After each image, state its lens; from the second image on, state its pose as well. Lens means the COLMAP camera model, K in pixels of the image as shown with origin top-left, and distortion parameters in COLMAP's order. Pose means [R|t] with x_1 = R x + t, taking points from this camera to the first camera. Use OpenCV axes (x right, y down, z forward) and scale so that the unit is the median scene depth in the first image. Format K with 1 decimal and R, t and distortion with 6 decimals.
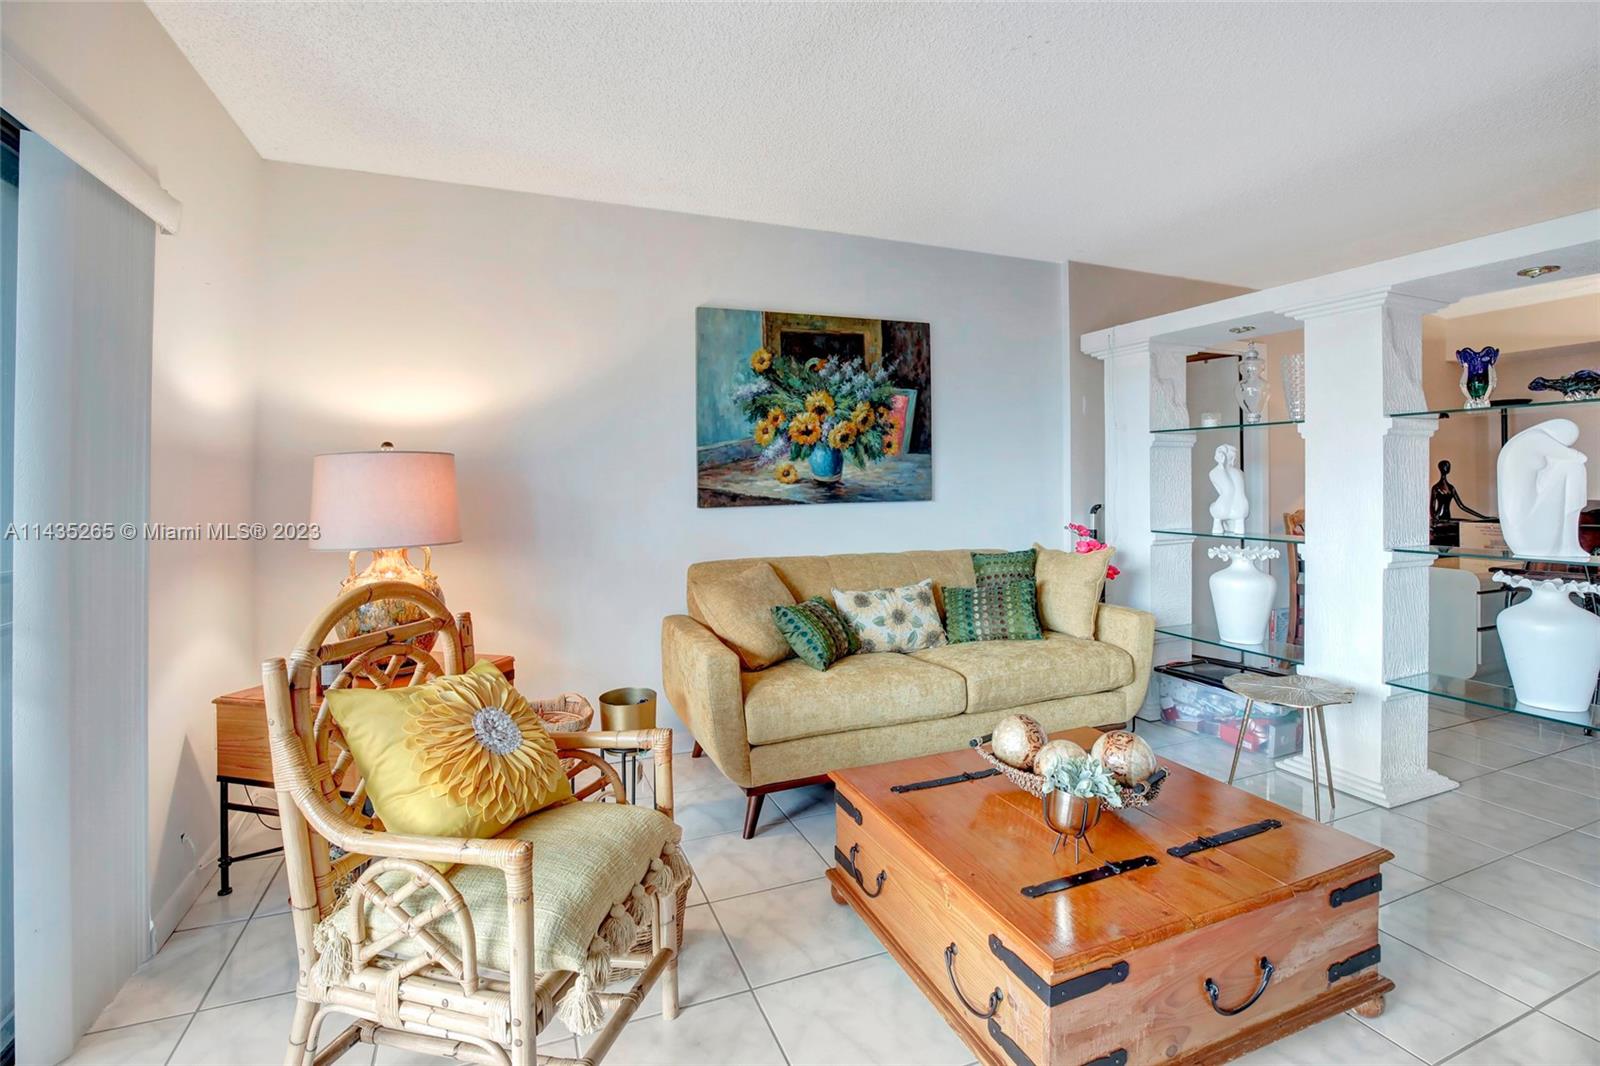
lens RADIAL K [[735.9, 0, 835.6], [0, 735.9, 490.8], [0, 0, 1]] dist [-0.000183, -0.000004]
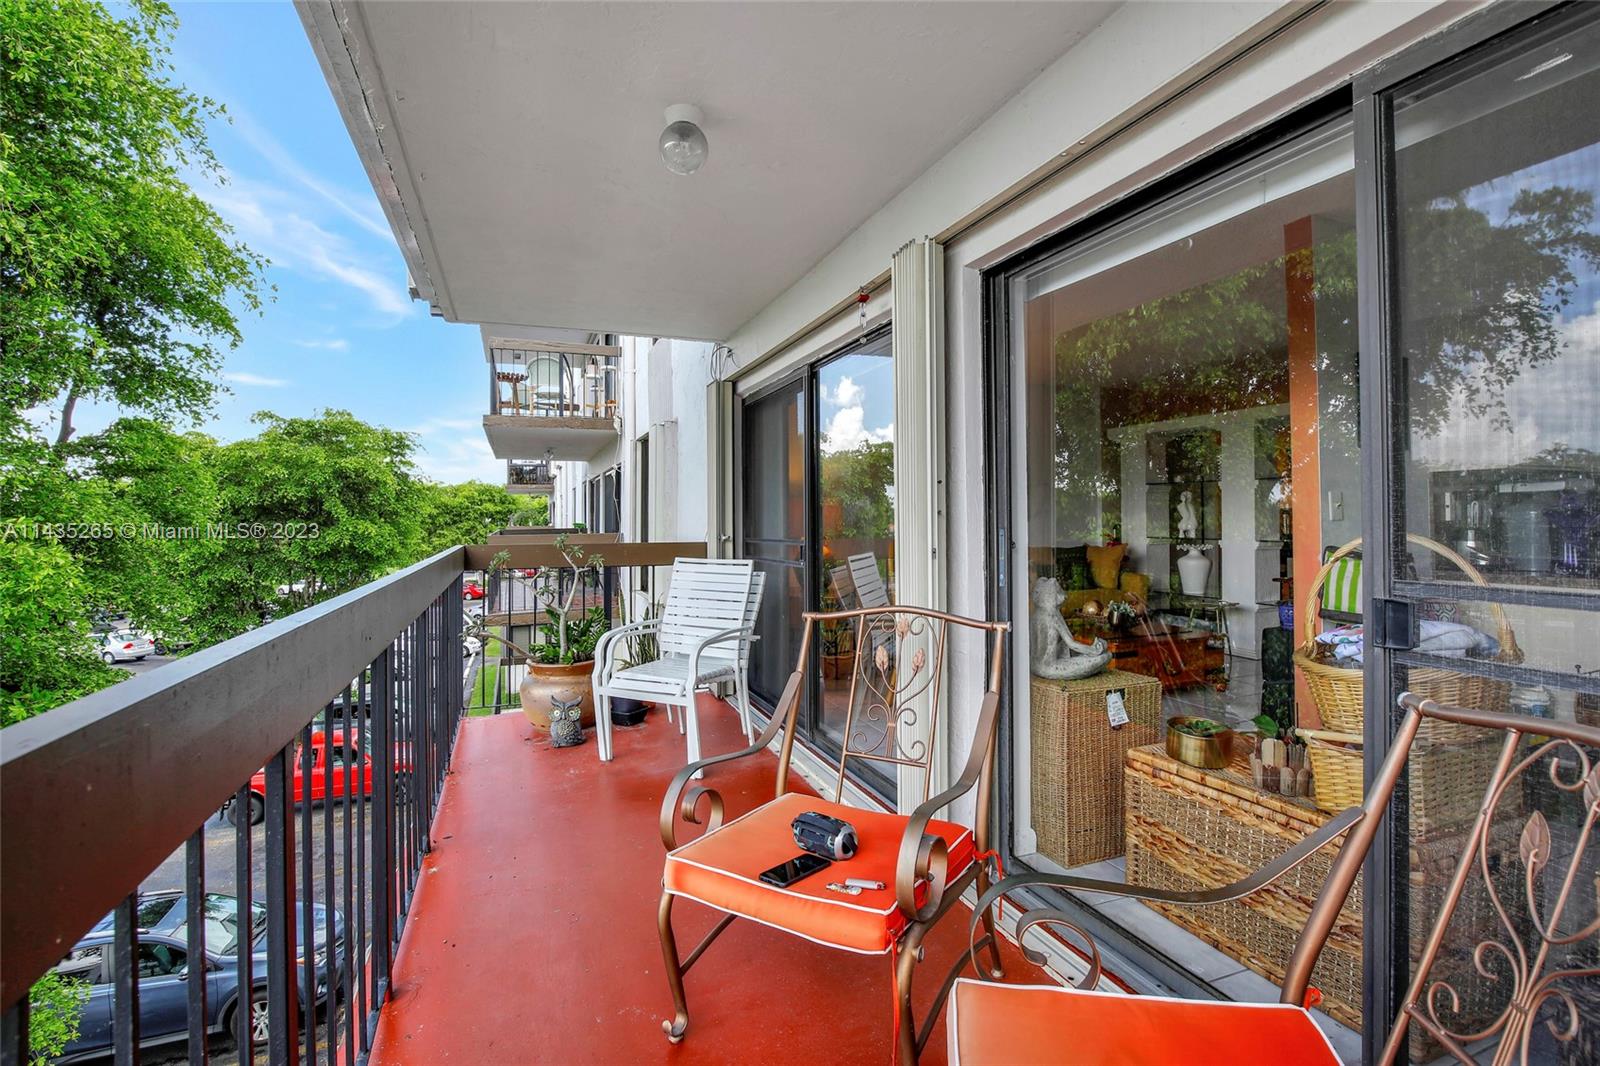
lens RADIAL K [[735.9, 0, 796.8], [0, 735.9, 525.7], [0, 0, 1]] dist [-0.000183, -0.000004]
pose [[0.998965, 0.002056, -0.045431, -0.408656], [-0.002245, 0.999989, -0.004117, 0.037553], [0.045422, 0.004215, 0.998959, -0.987970]]
